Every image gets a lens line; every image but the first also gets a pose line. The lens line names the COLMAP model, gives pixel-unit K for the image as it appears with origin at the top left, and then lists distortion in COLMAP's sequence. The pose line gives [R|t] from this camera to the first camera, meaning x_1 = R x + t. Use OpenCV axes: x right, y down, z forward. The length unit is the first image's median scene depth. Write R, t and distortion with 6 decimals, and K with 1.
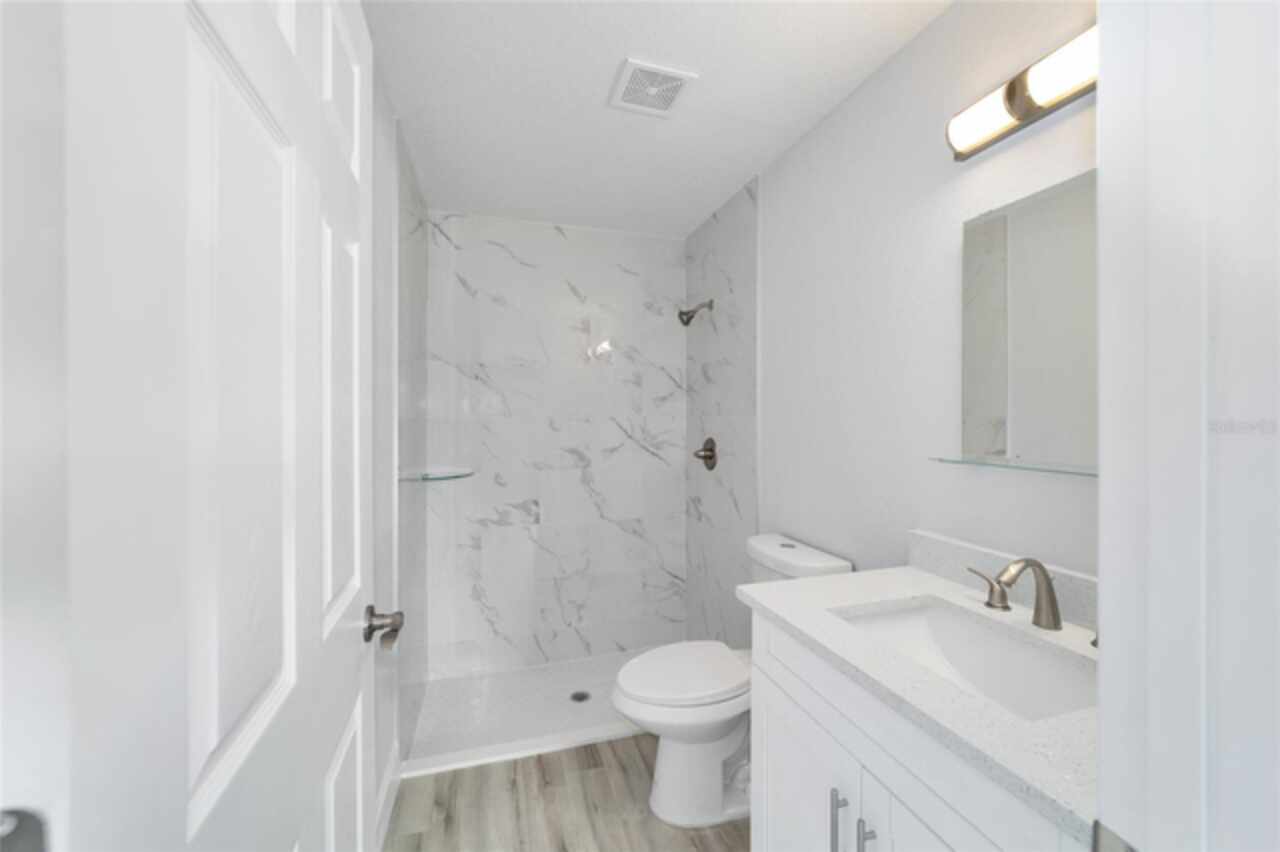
lens RADIAL K [[491.7, 0, 639.8], [0, 491.7, 411.9], [0, 0, 1]] dist [-0.019631, 0.008557]
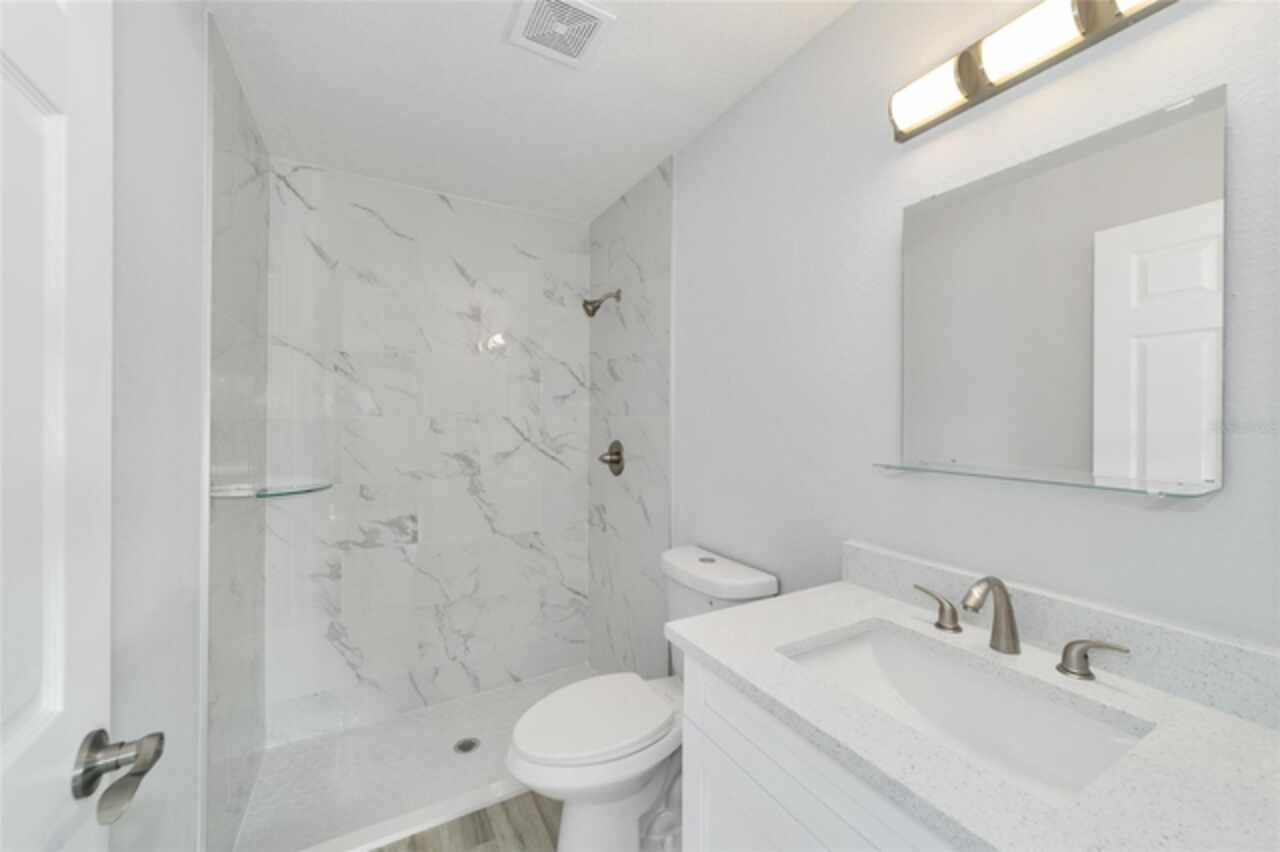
lens RADIAL K [[491.7, 0, 639.8], [0, 491.7, 411.9], [0, 0, 1]] dist [-0.019631, 0.008557]
pose [[0.977236, 0.005319, 0.212086, -0.012919], [-0.005237, 0.999986, -0.000948, 0.000612], [-0.212088, -0.000184, 0.977250, 0.132626]]
